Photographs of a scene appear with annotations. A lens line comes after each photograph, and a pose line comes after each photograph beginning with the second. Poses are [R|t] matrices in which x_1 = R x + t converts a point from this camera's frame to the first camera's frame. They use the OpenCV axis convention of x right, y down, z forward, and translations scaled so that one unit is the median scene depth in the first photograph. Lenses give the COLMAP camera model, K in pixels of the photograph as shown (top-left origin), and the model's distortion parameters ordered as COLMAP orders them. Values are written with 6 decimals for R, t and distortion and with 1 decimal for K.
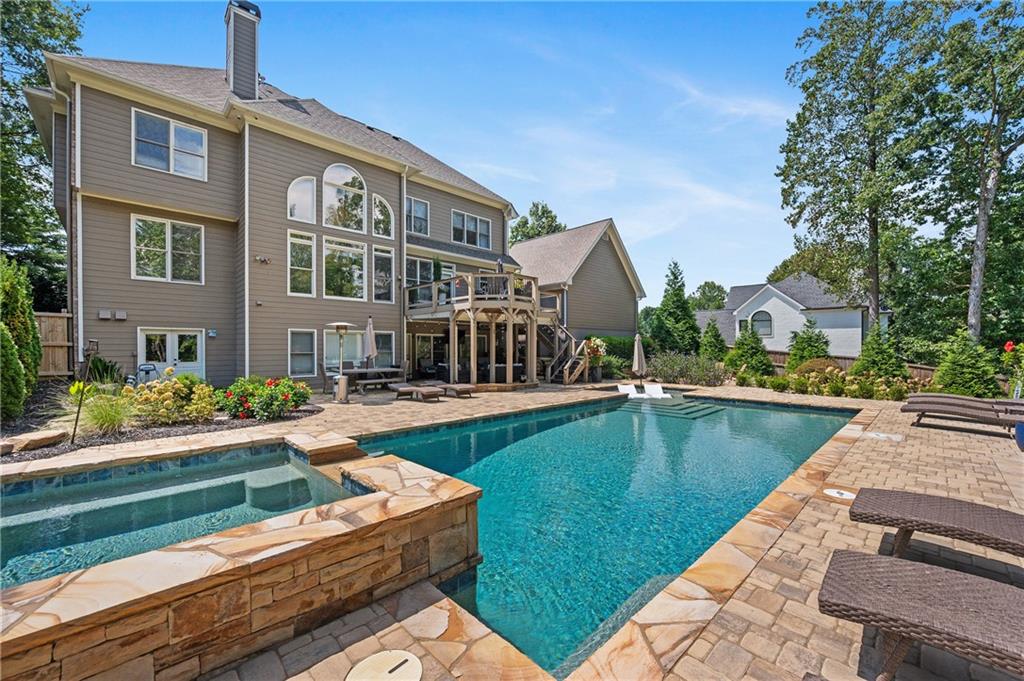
lens RADIAL K [[400.9, 0, 528.2], [0, 400.9, 346.6], [0, 0, 1]] dist [-0.001192, -0.000269]
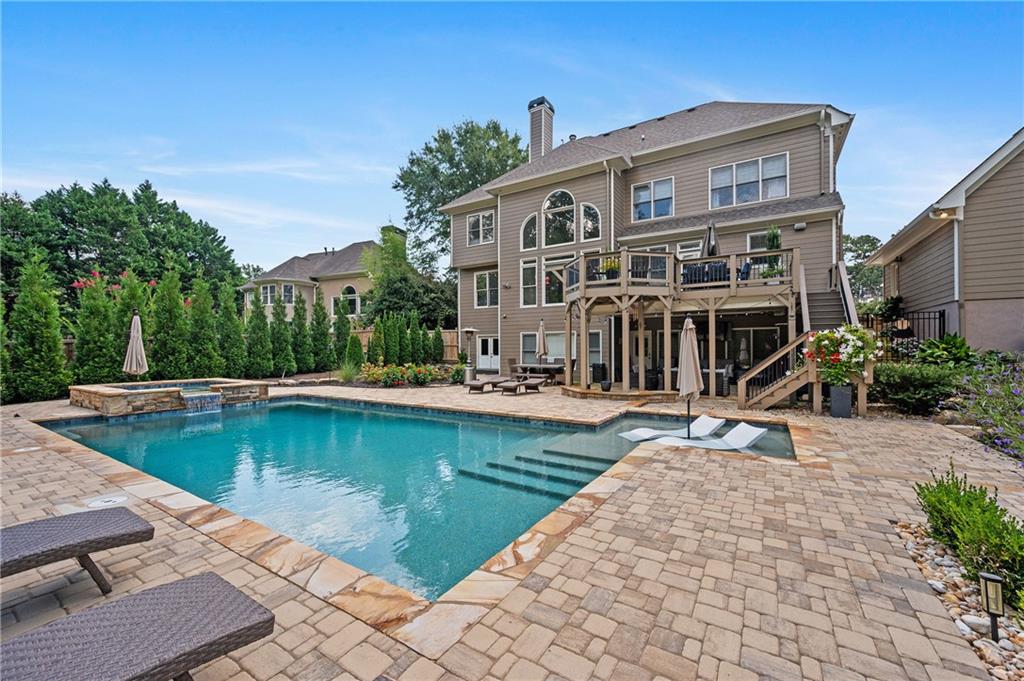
lens RADIAL K [[400.9, 0, 528.2], [0, 400.9, 346.6], [0, 0, 1]] dist [-0.001192, -0.000269]
pose [[0.239614, 0.002001, -0.970866, 0.691580], [0.008346, 0.999957, 0.004120, -0.001613], [0.970832, -0.009090, 0.239587, 0.666703]]
